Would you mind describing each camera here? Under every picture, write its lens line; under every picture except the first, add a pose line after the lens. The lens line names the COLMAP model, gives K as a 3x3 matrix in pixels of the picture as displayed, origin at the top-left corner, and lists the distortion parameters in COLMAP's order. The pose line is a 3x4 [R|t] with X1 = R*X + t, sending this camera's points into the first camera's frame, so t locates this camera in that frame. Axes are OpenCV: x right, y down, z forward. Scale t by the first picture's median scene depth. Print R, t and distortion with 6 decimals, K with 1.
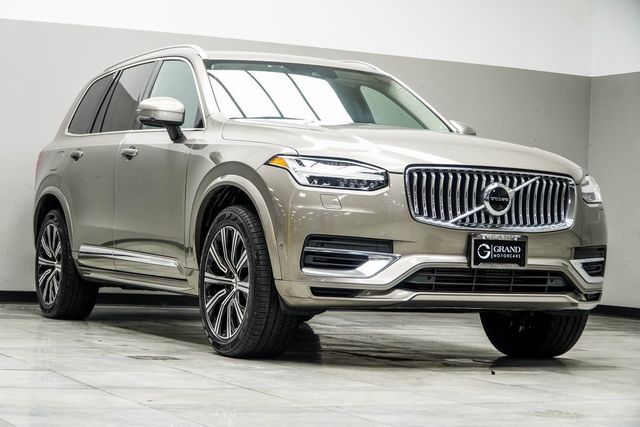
lens RADIAL K [[1404.5, 0, 320.0], [0, 1404.5, 213.5], [0, 0, 1]] dist [-0.286633, -0.248801]
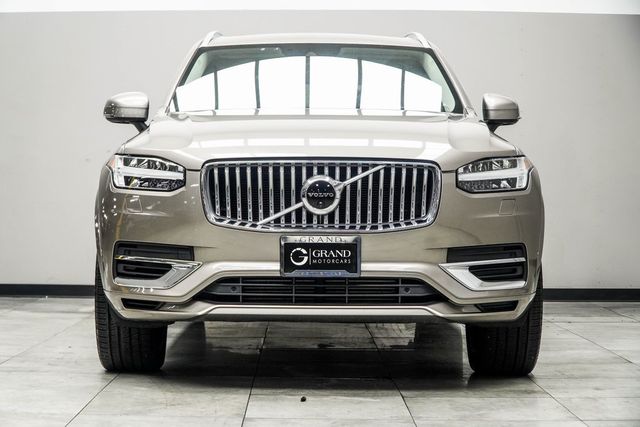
lens RADIAL K [[1404.5, 0, 320.0], [0, 1404.5, 213.5], [0, 0, 1]] dist [-0.286633, -0.248801]
pose [[0.903410, -0.027809, -0.427876, 0.492837], [0.036314, 0.999272, 0.011727, -0.008848], [0.427238, -0.026133, 0.903761, 0.229645]]
